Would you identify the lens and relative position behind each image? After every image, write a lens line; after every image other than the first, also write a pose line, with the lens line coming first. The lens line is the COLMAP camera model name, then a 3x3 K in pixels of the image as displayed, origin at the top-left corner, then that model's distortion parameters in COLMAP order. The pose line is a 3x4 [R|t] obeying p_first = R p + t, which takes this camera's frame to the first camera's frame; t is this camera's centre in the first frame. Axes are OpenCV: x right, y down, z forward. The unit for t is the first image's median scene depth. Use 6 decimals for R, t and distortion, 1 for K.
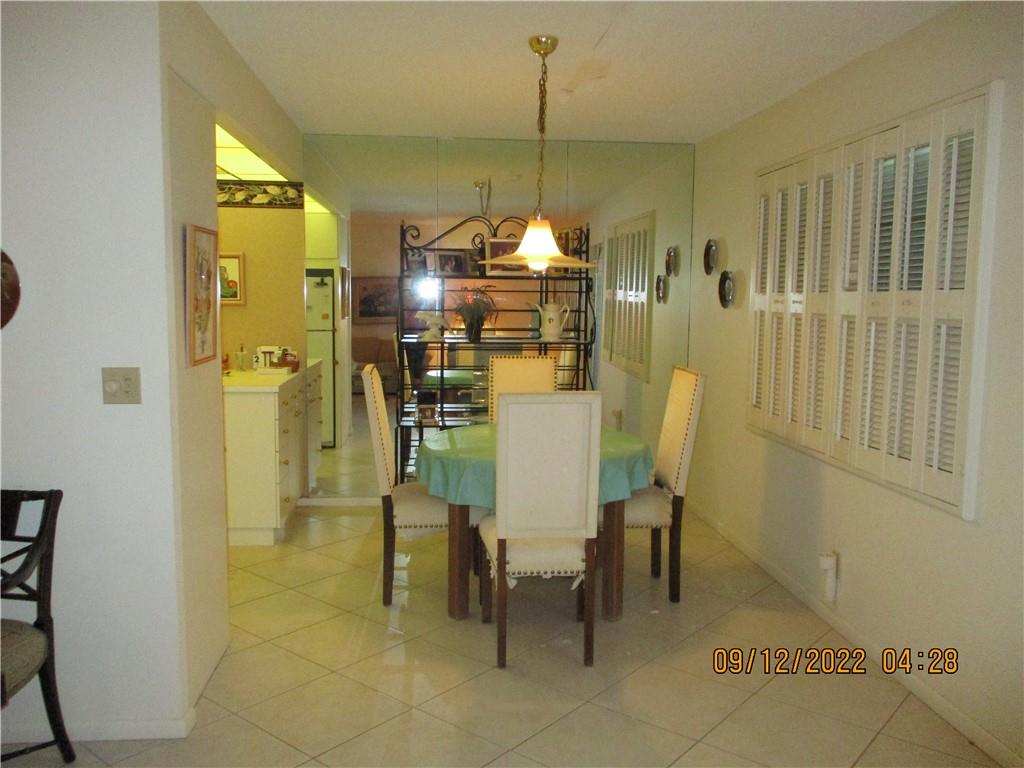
lens RADIAL K [[859.3, 0, 510.4], [0, 859.3, 385.3], [0, 0, 1]] dist [-0.011931, 0.001825]
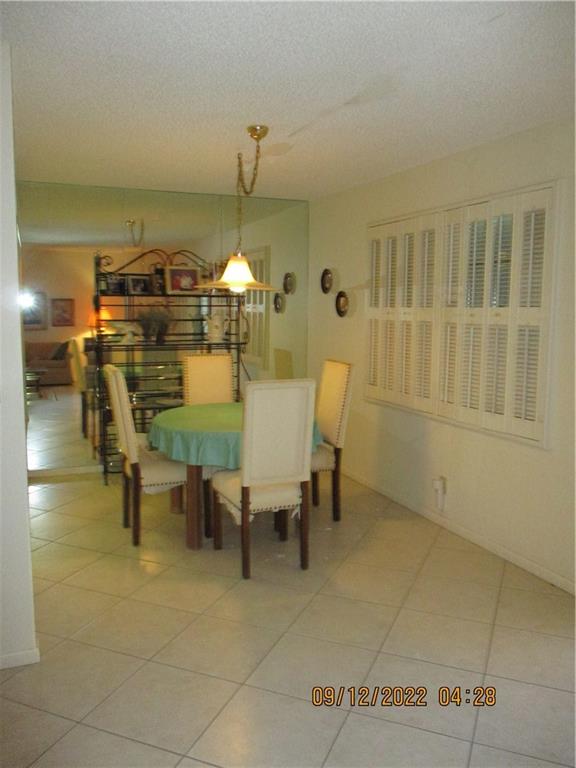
lens RADIAL K [[644.5, 0, 287.5], [0, 644.5, 380.2], [0, 0, 1]] dist [-0.011931, 0.001825]
pose [[0.956094, -0.038872, 0.290470, -0.205674], [0.034816, 0.999211, 0.019120, -0.010005], [-0.290984, -0.008168, 0.956693, -0.016056]]
